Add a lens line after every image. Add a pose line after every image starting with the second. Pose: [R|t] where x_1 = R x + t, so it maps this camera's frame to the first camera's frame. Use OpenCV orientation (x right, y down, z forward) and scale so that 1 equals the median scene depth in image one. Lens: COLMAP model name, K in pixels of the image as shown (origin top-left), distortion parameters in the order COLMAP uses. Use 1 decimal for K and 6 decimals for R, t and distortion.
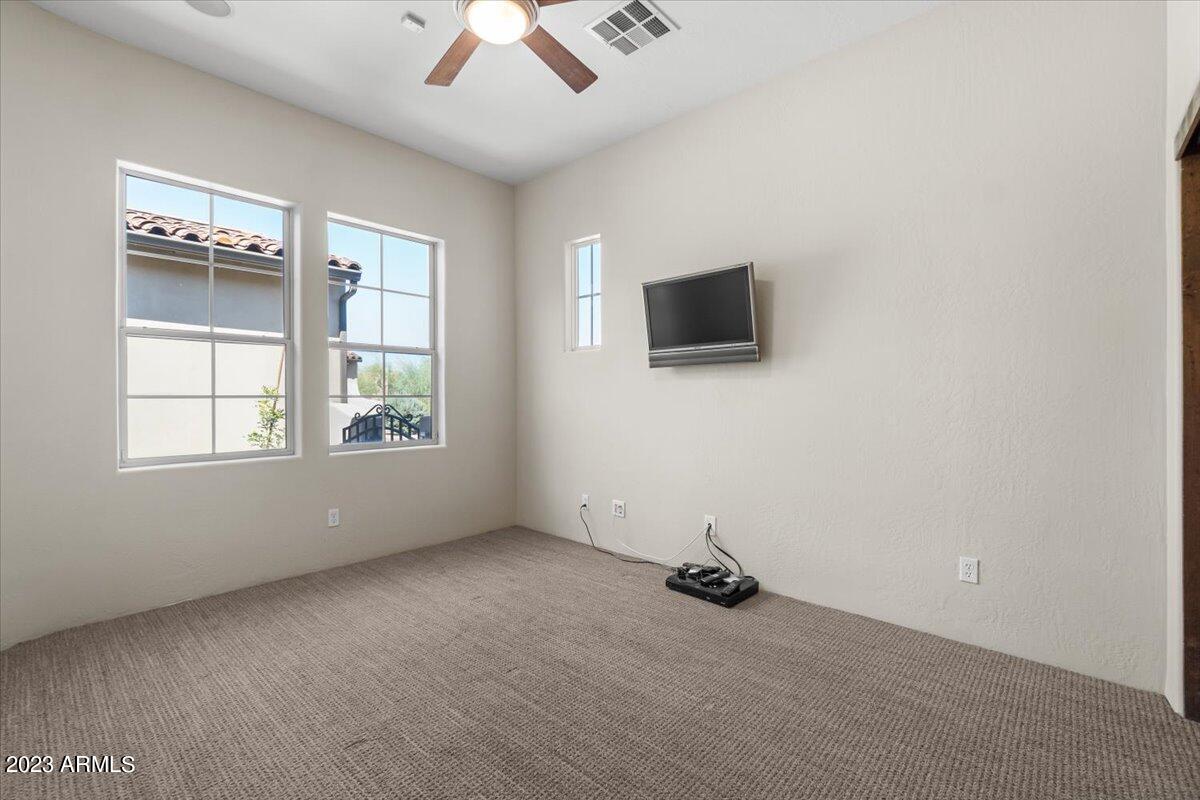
lens RADIAL K [[520.1, 0, 591.1], [0, 520.1, 397.7], [0, 0, 1]] dist [-0.001139, -0.000438]
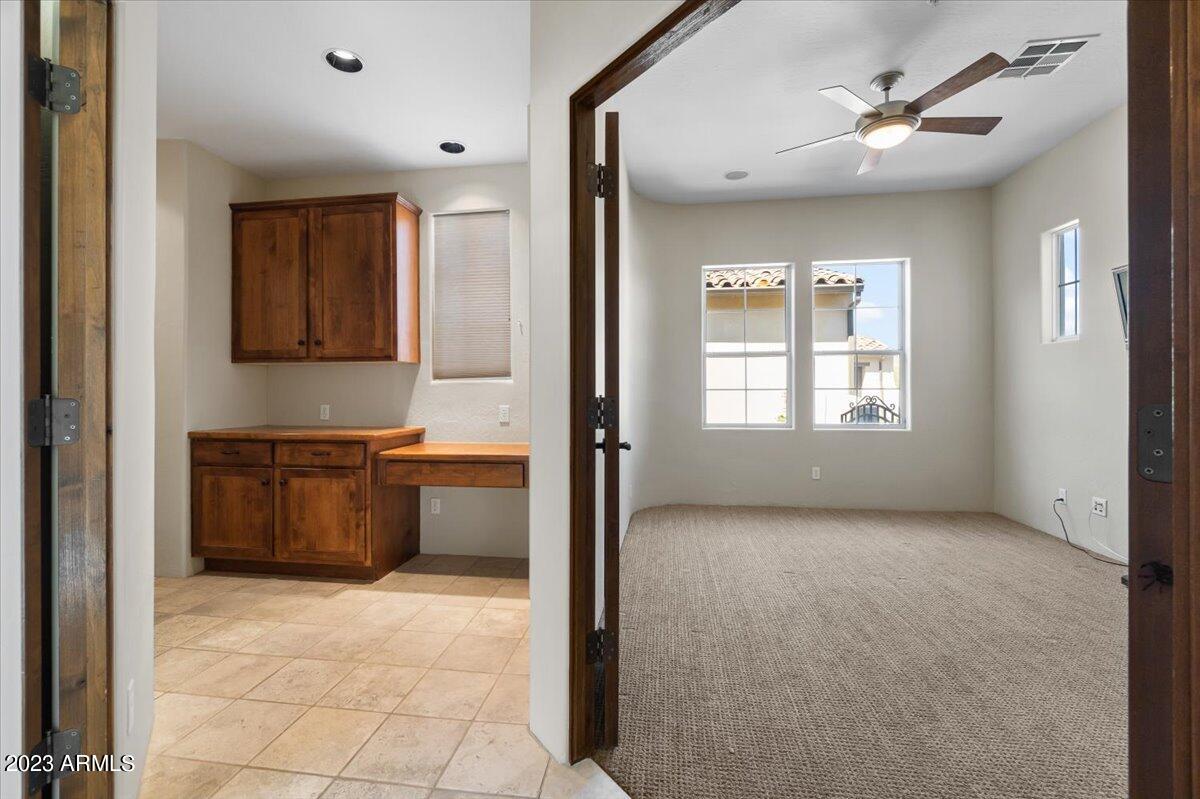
lens RADIAL K [[520.1, 0, 591.1], [0, 520.1, 397.2], [0, 0, 1]] dist [-0.001139, -0.000438]
pose [[0.559469, 0.008317, -0.828810, 0.311819], [0.000528, 0.999946, 0.010390, 0.004091], [0.828851, -0.006250, 0.559434, -0.287838]]
